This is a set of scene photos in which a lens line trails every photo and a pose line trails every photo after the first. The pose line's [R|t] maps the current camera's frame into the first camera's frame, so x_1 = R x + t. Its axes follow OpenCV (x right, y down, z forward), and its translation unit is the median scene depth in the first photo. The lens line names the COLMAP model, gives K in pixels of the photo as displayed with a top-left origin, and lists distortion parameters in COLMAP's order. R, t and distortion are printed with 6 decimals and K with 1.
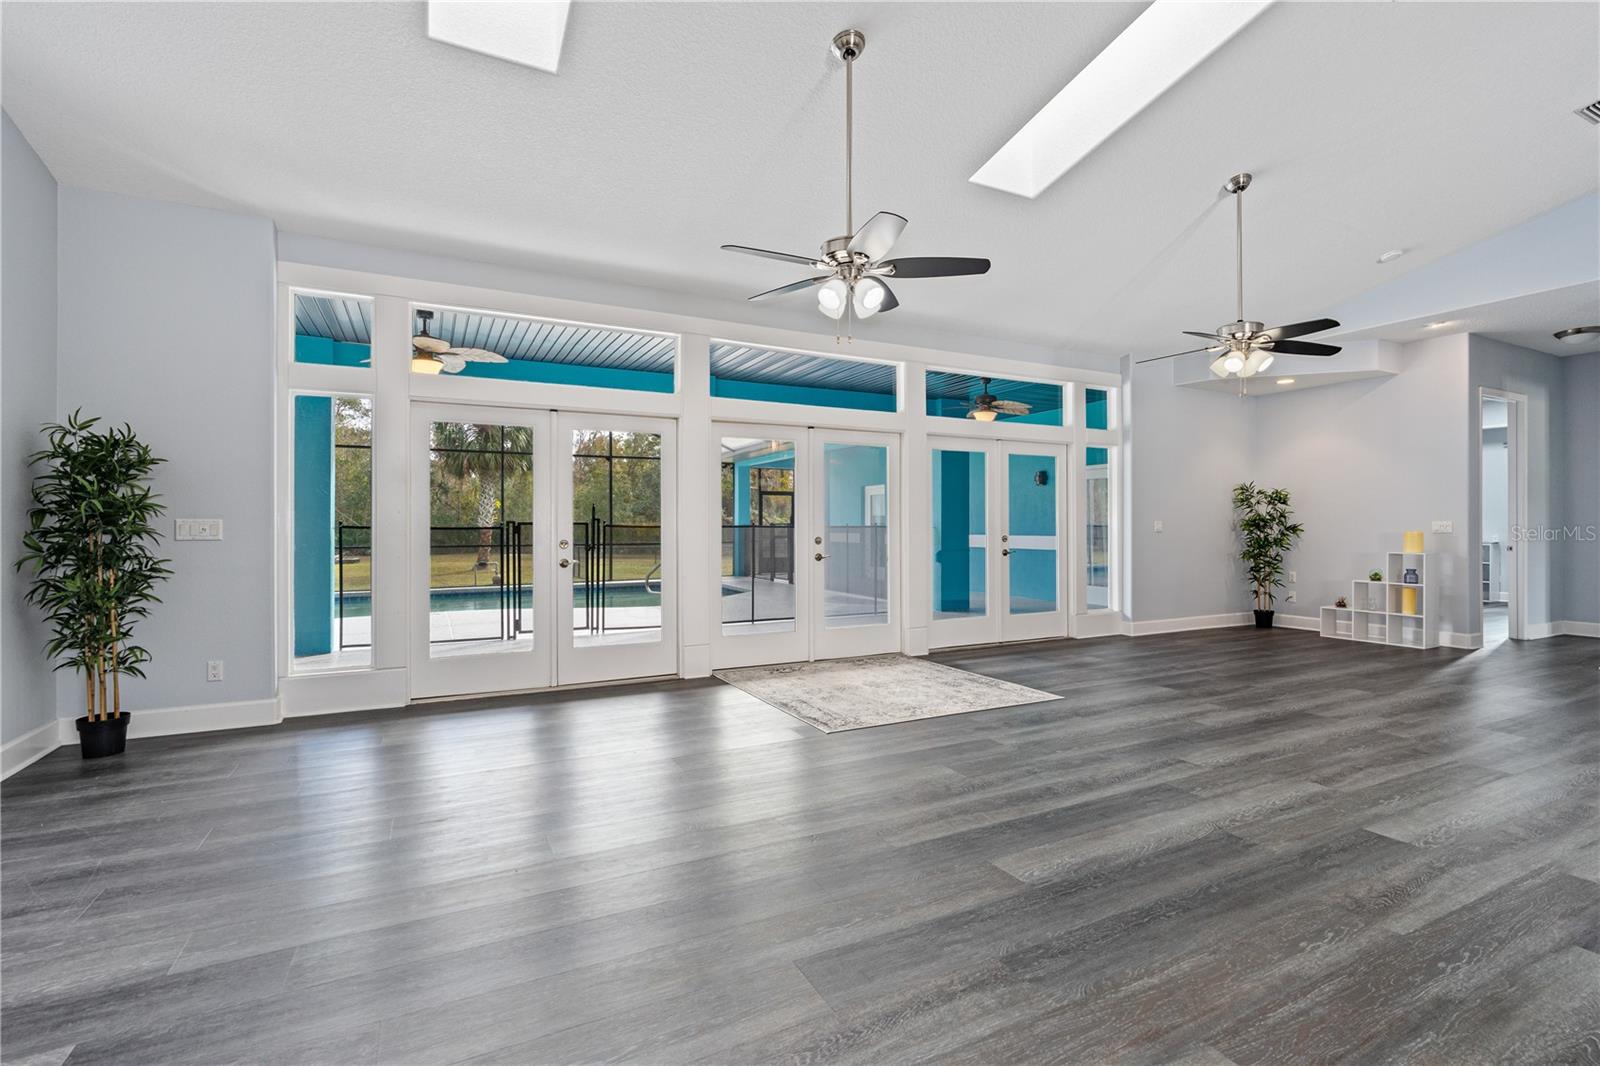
lens RADIAL K [[714.3, 0, 800.0], [0, 714.3, 533.0], [0, 0, 1]] dist [-0.014734, 0.007681]
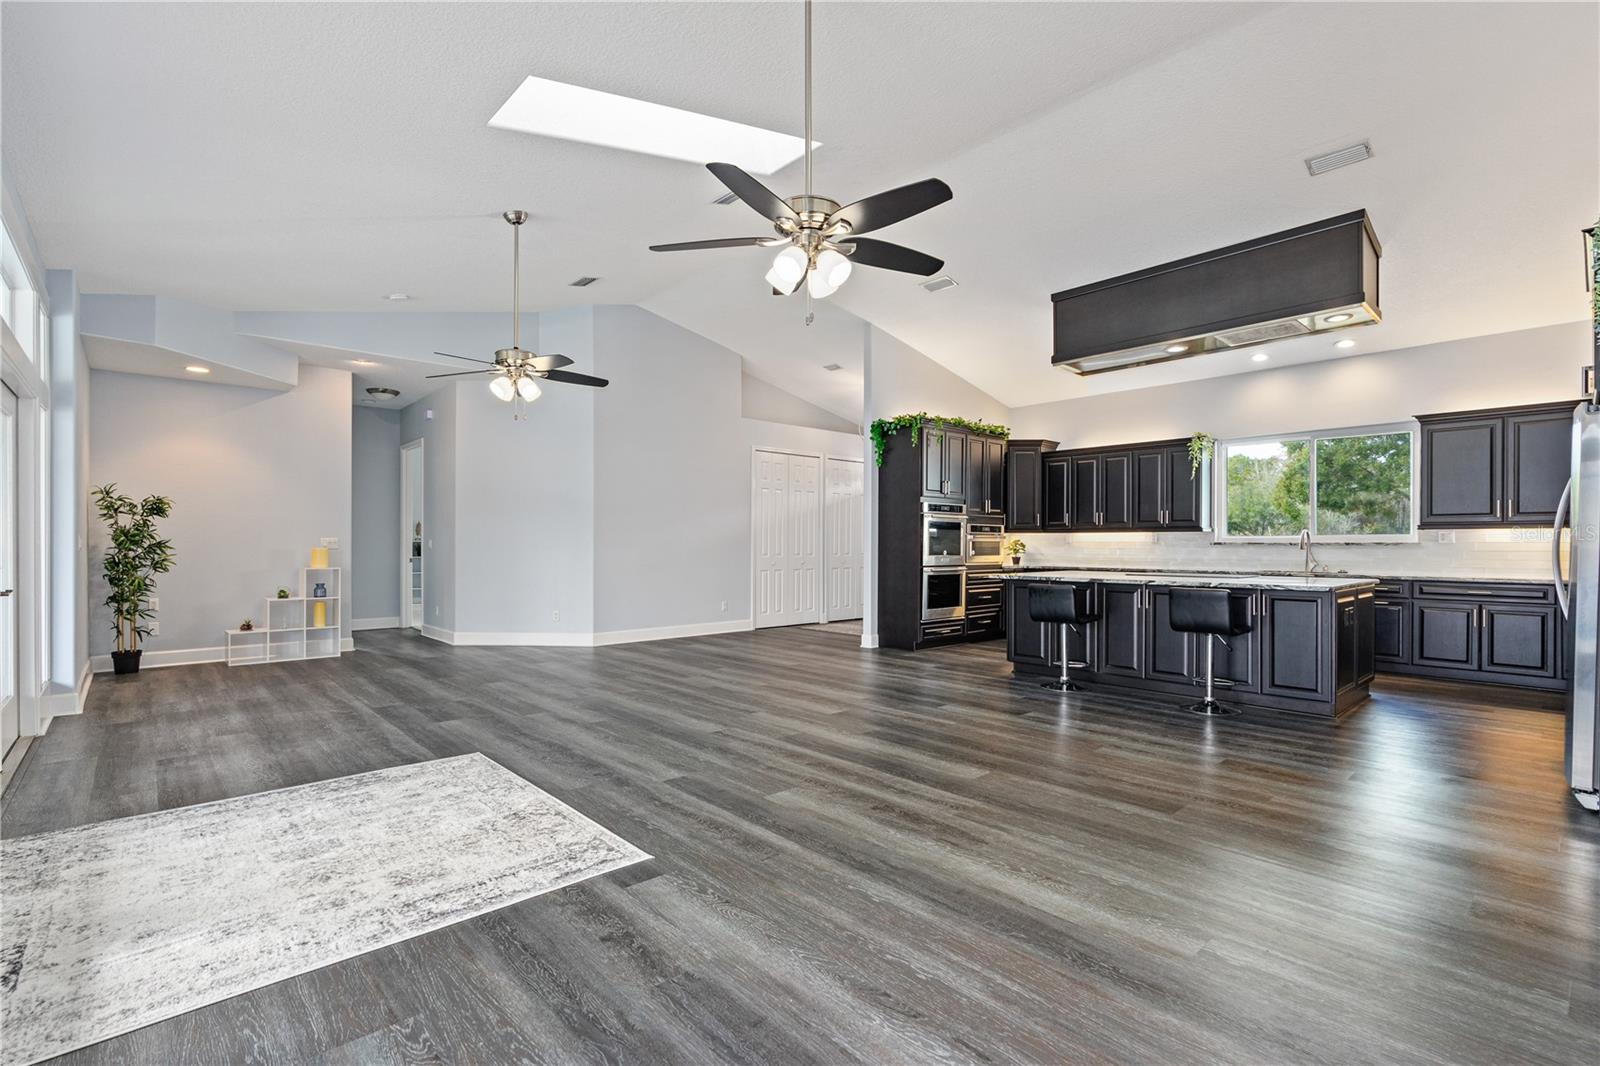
lens RADIAL K [[737.8, 0, 808.7], [0, 737.8, 536.2], [0, 0, 1]] dist [-0.016881, 0.005749]
pose [[-0.256709, 0.009398, 0.966443, -0.743699], [0.009035, 0.999932, -0.007324, -0.008294], [-0.966446, 0.006851, -0.256777, 1.175377]]
